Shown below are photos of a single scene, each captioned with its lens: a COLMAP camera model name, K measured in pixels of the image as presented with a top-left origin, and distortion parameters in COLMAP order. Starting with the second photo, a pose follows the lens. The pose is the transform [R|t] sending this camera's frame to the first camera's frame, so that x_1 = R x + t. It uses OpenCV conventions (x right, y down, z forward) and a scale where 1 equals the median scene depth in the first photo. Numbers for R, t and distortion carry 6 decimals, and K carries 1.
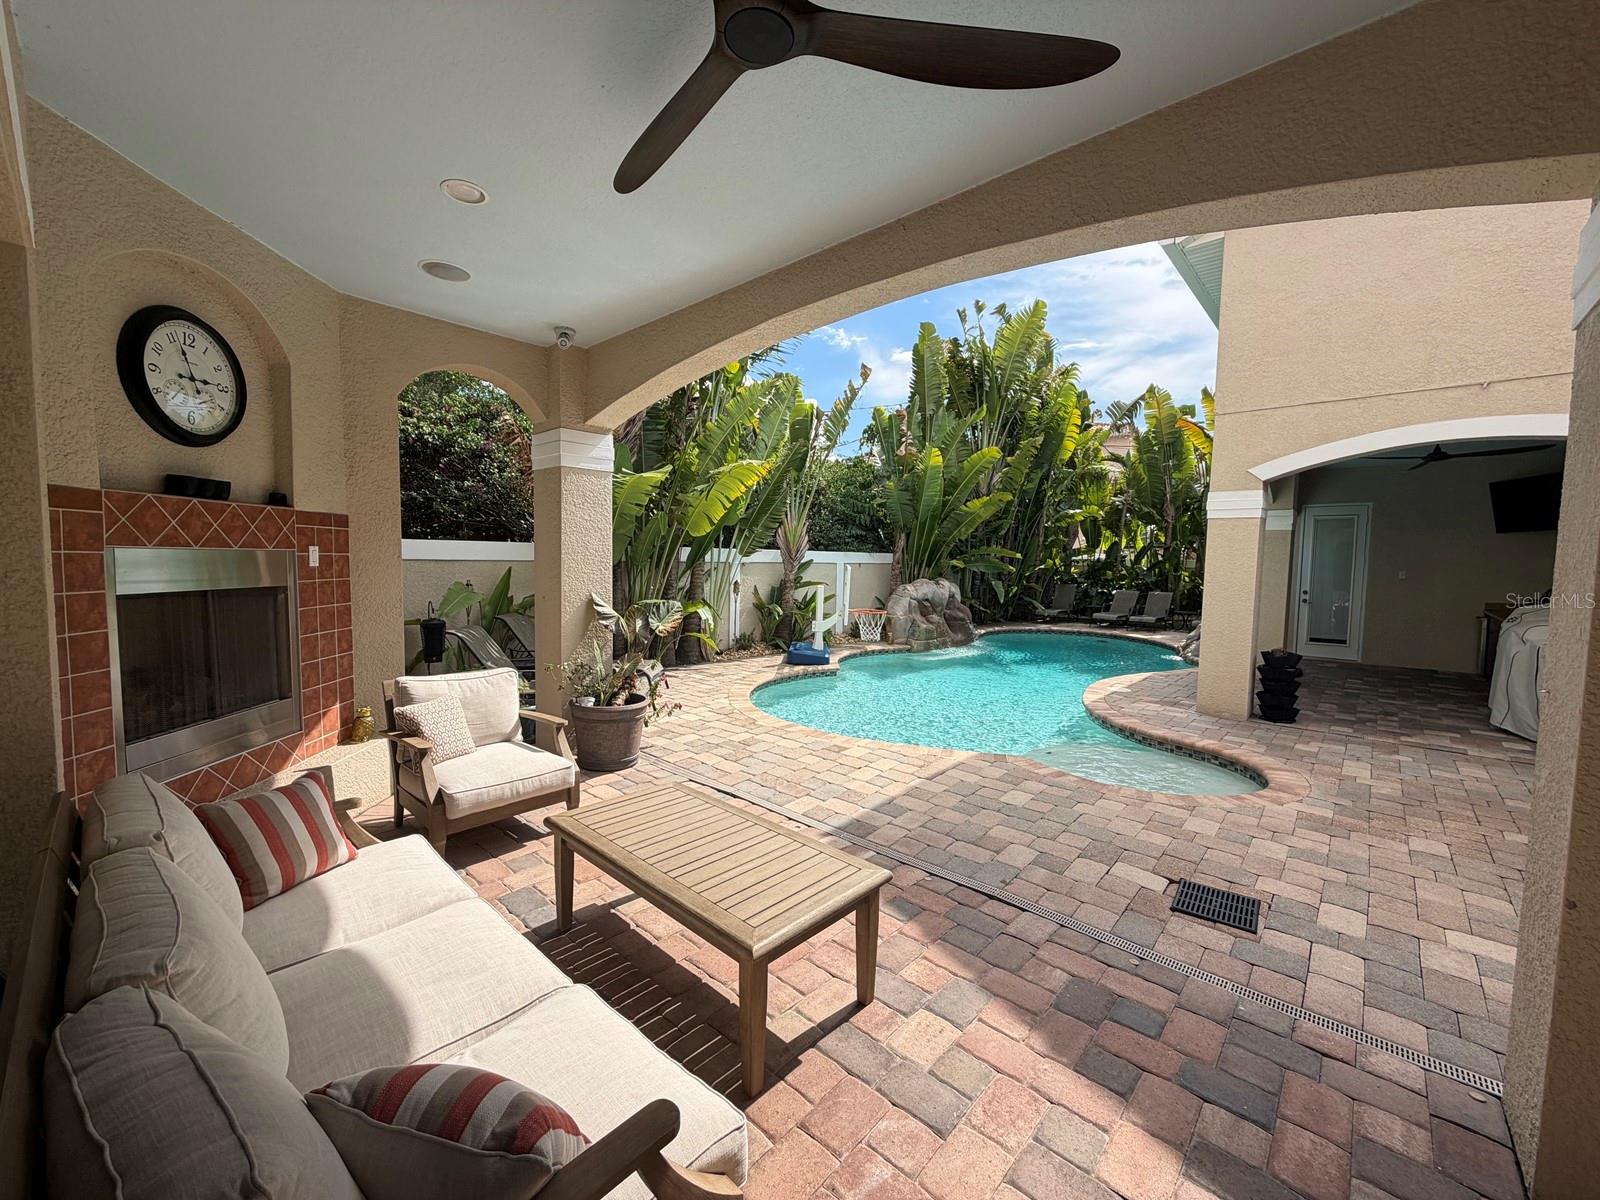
lens RADIAL K [[641.1, 0, 805.0], [0, 641.1, 600.0], [0, 0, 1]] dist [0.000258, 0.000222]
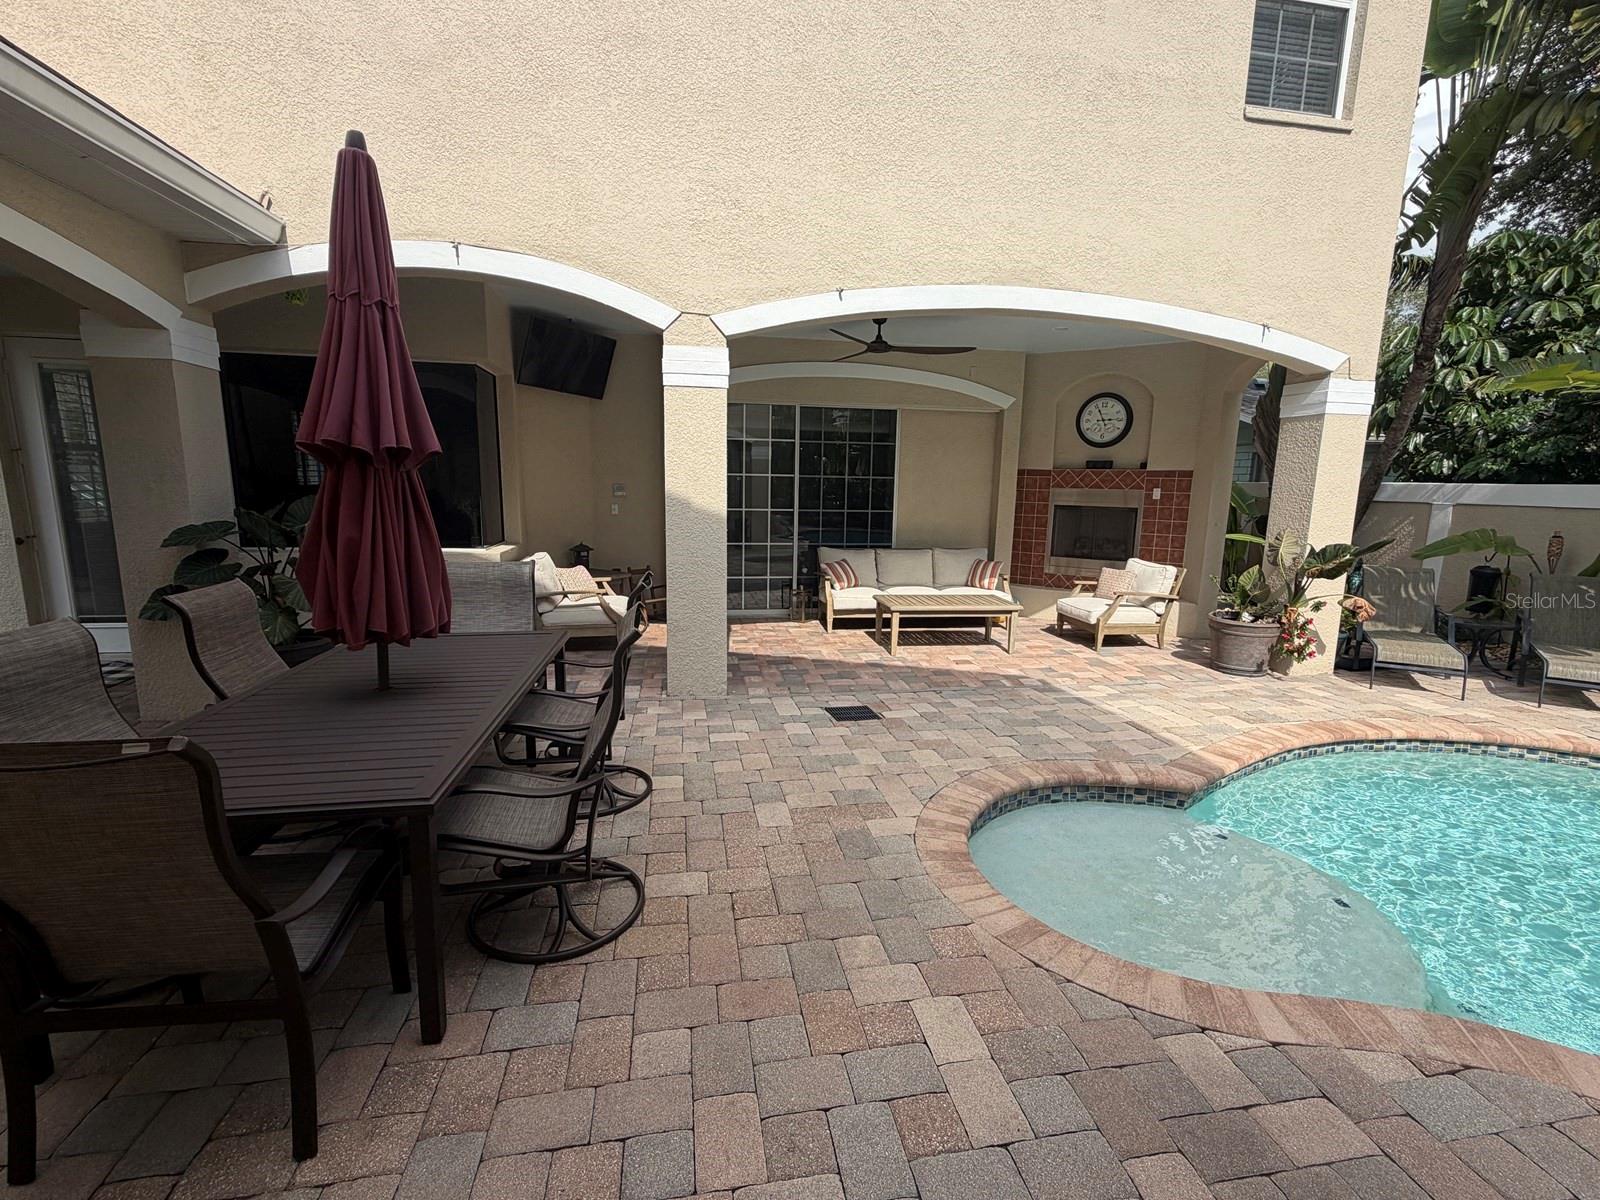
lens RADIAL K [[698.3, 0, 804.3], [0, 698.3, 598.0], [0, 0, 1]] dist [-0.000737, -0.000020]
pose [[-0.615398, 0.107179, -0.780896, 1.881641], [-0.075253, 0.978198, 0.193563, -0.104025], [0.784616, 0.177883, -0.593915, 1.754822]]
